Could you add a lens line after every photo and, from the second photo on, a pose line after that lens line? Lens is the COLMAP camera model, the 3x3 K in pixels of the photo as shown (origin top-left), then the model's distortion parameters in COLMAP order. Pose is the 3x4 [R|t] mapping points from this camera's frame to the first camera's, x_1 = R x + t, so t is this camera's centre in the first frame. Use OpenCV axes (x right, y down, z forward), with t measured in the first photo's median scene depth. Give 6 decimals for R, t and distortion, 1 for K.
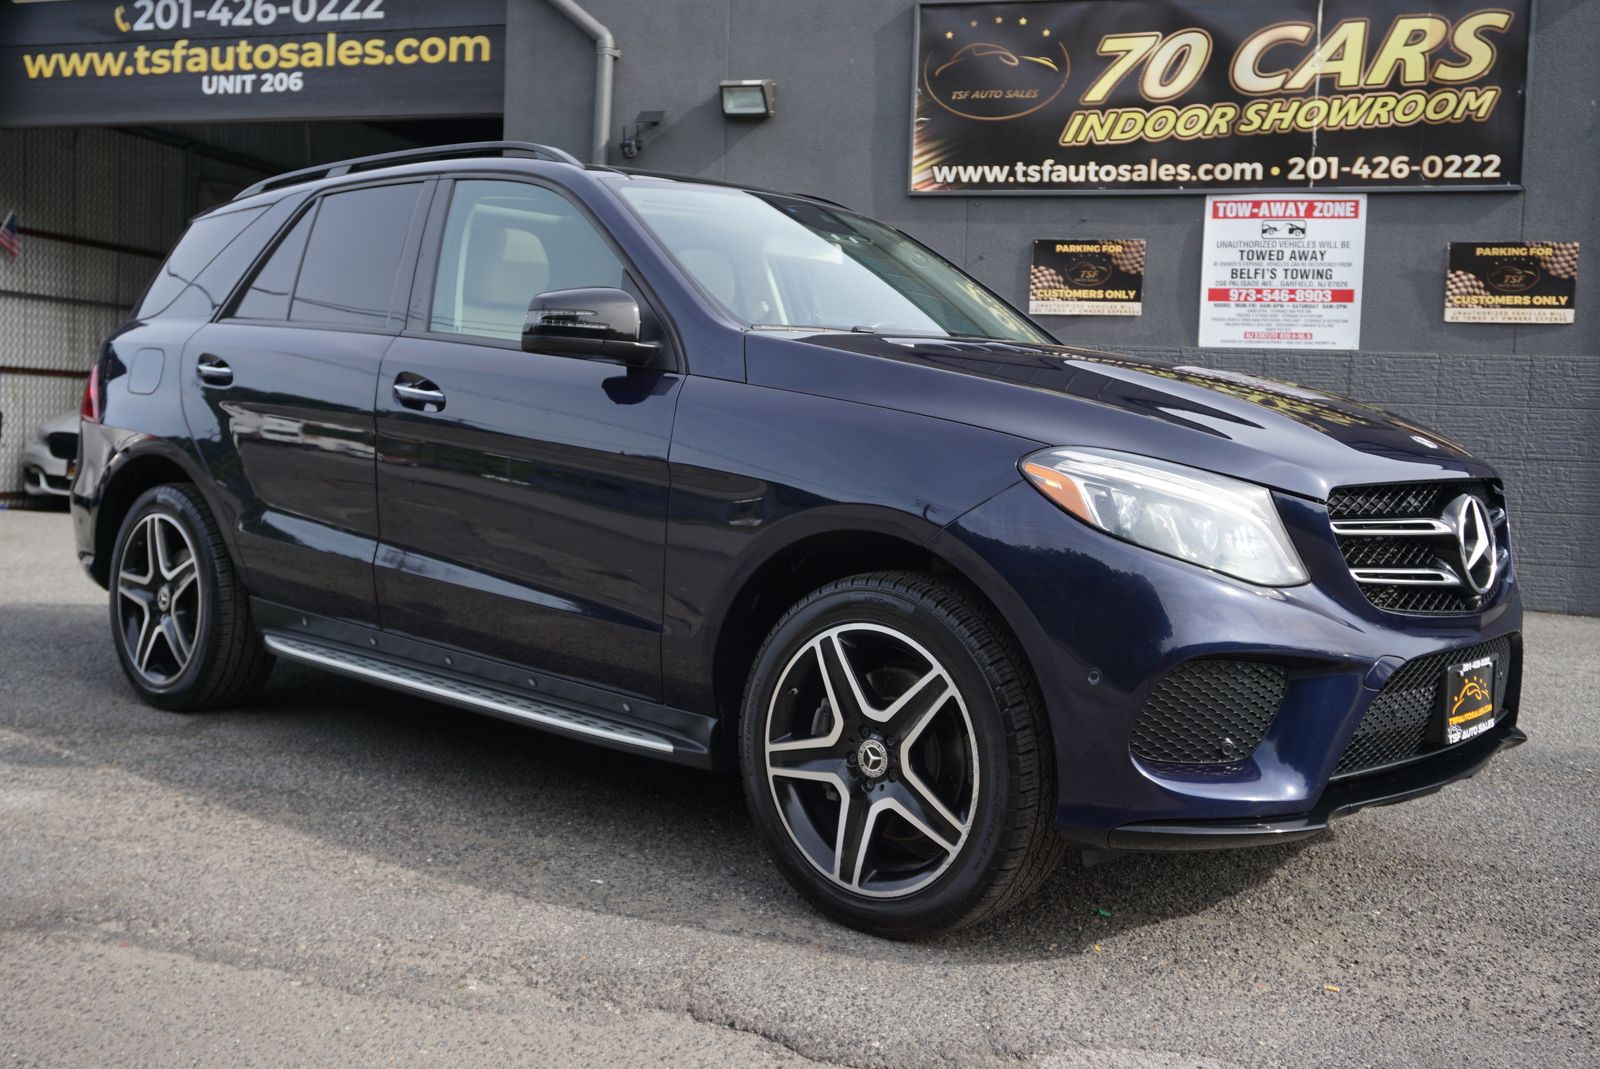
lens RADIAL K [[1606.3, 0, 800.0], [0, 1606.3, 534.5], [0, 0, 1]] dist [0.008652, 0.017391]
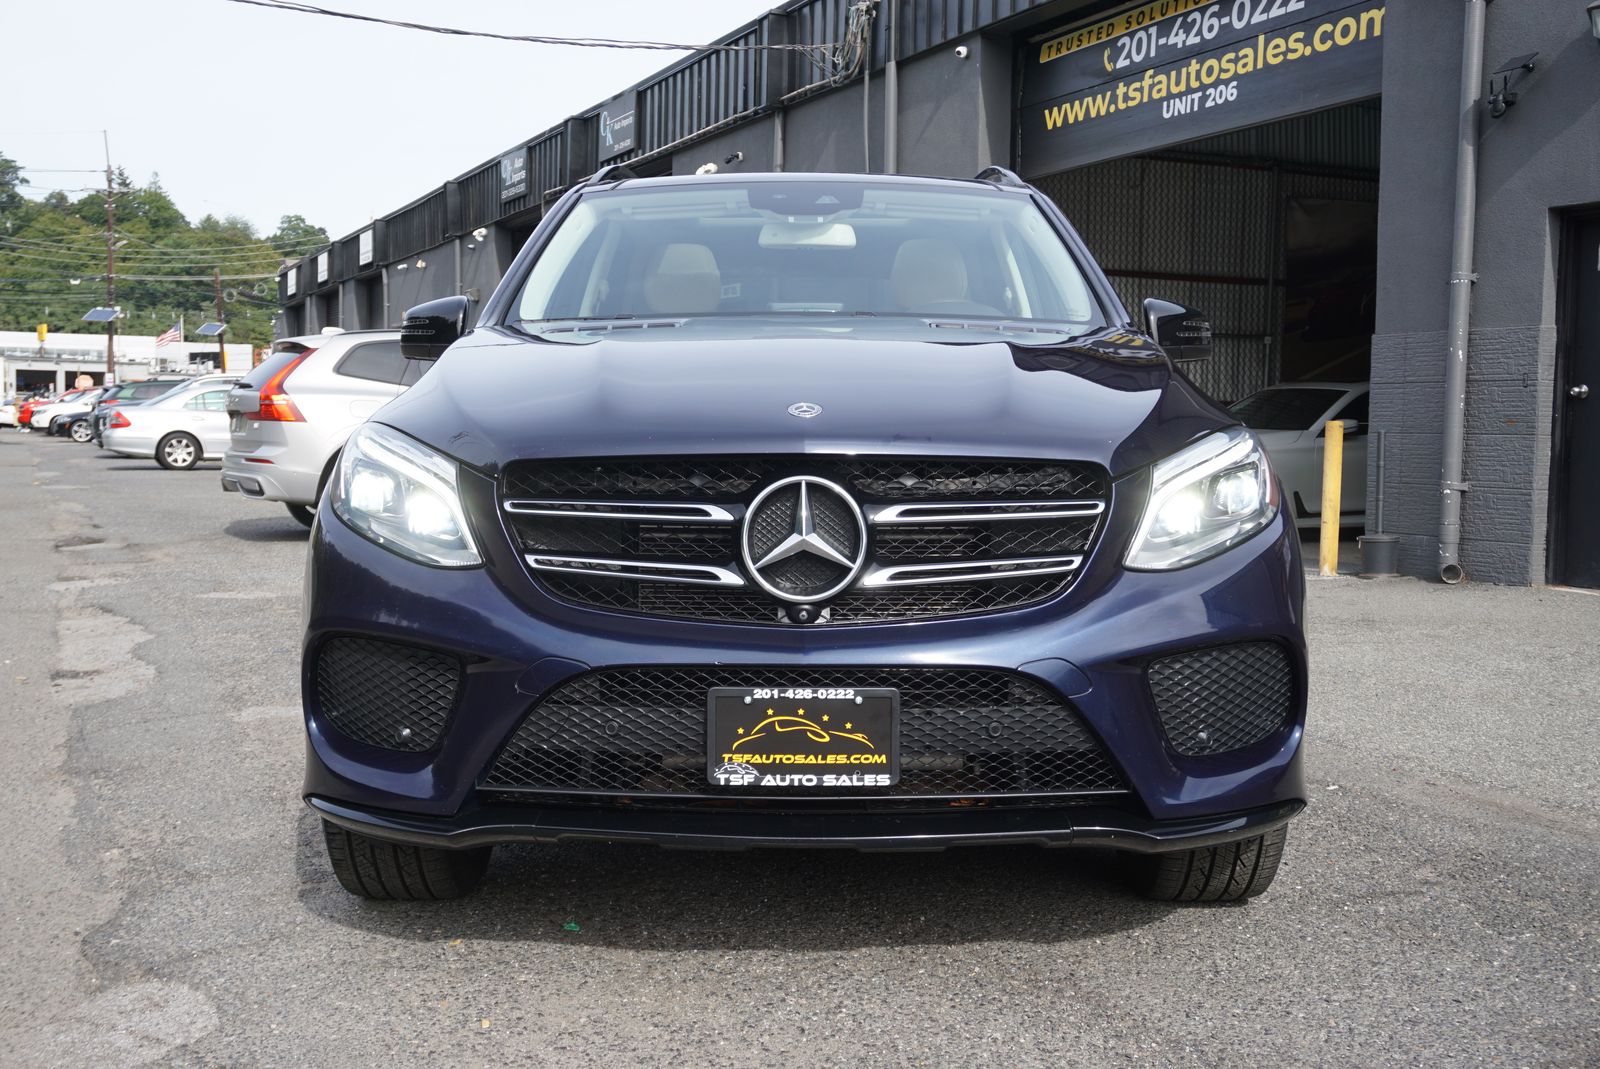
lens RADIAL K [[1738.5, 0, 800.0], [0, 1738.5, 534.5], [0, 0, 1]] dist [-0.004461, 0.003622]
pose [[0.641643, 0.020984, -0.766716, 0.386004], [-0.041483, 0.999112, -0.007372, 0.003617], [0.765881, 0.036536, 0.641944, 0.166632]]
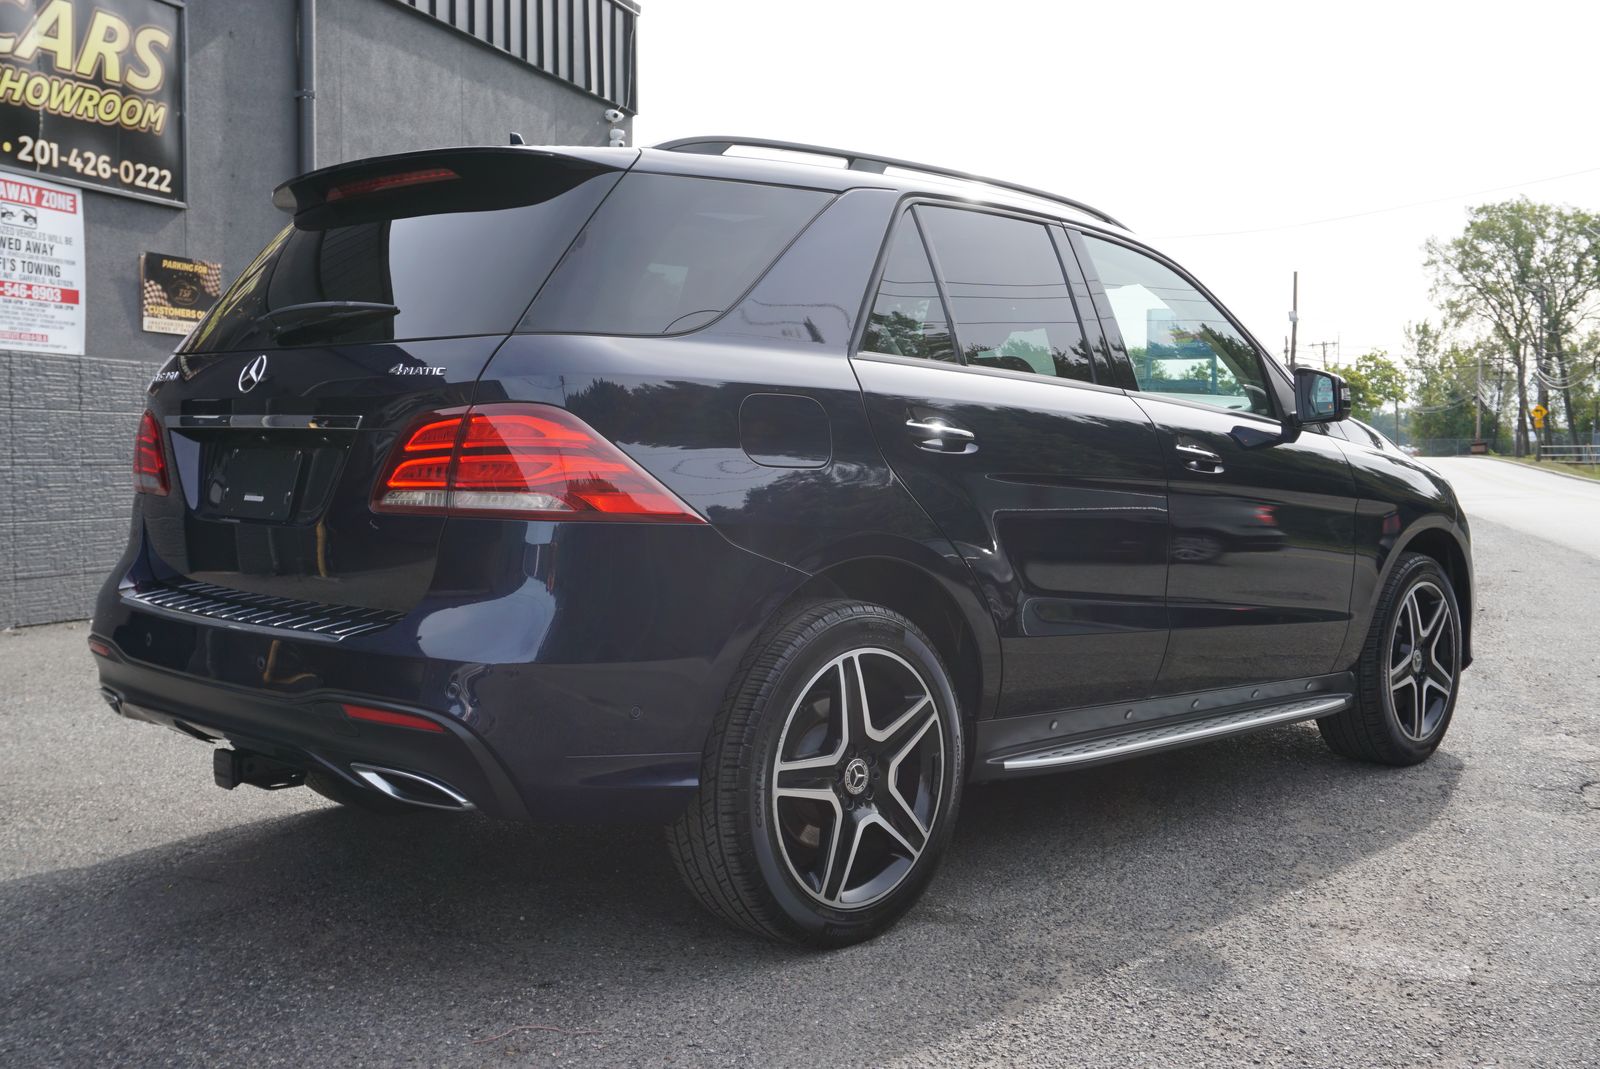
lens RADIAL K [[1624.9, 0, 800.0], [0, 1624.9, 534.5], [0, 0, 1]] dist [0.015752, 0.023311]
pose [[0.062120, -0.084516, 0.994484, -0.579359], [0.064466, 0.994667, 0.080505, -0.060348], [-0.995985, 0.059110, 0.067237, 0.524179]]
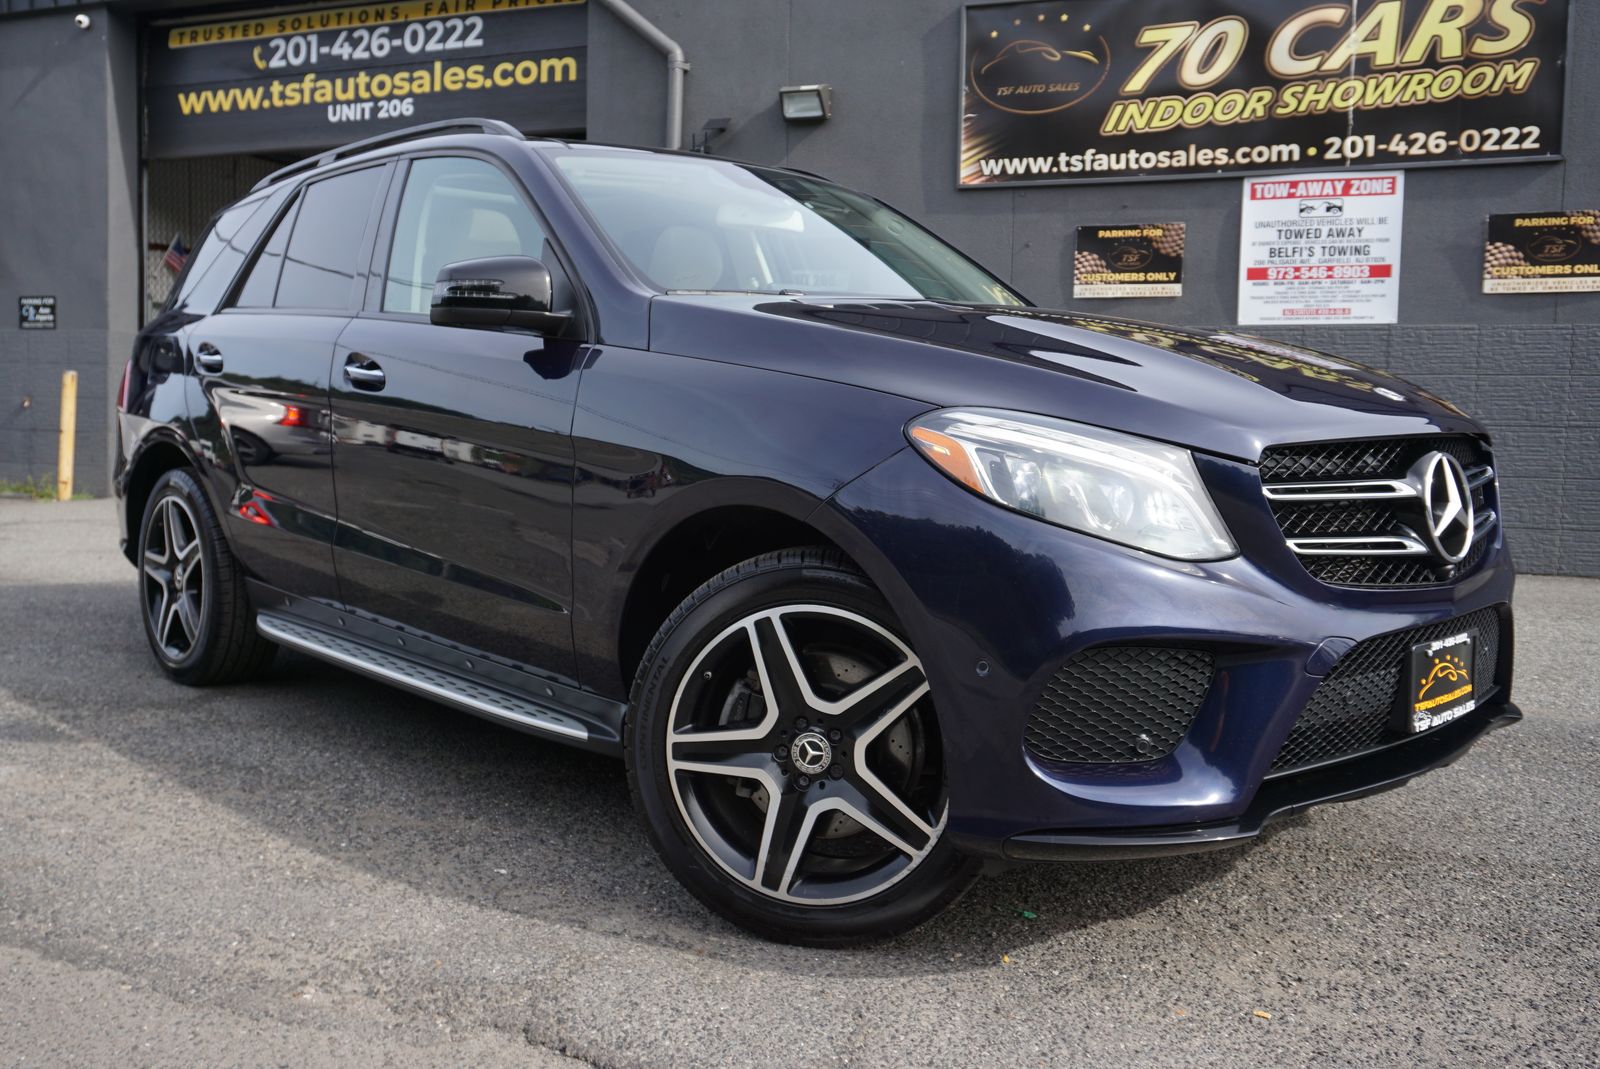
lens RADIAL K [[1398.2, 0, 800.0], [0, 1398.2, 534.5], [0, 0, 1]] dist [0.003493, 0.013756]
pose [[0.995390, -0.010326, -0.095353, 0.052371], [0.011838, 0.999813, 0.015304, 0.001480], [0.095177, -0.016363, 0.995326, 0.073661]]
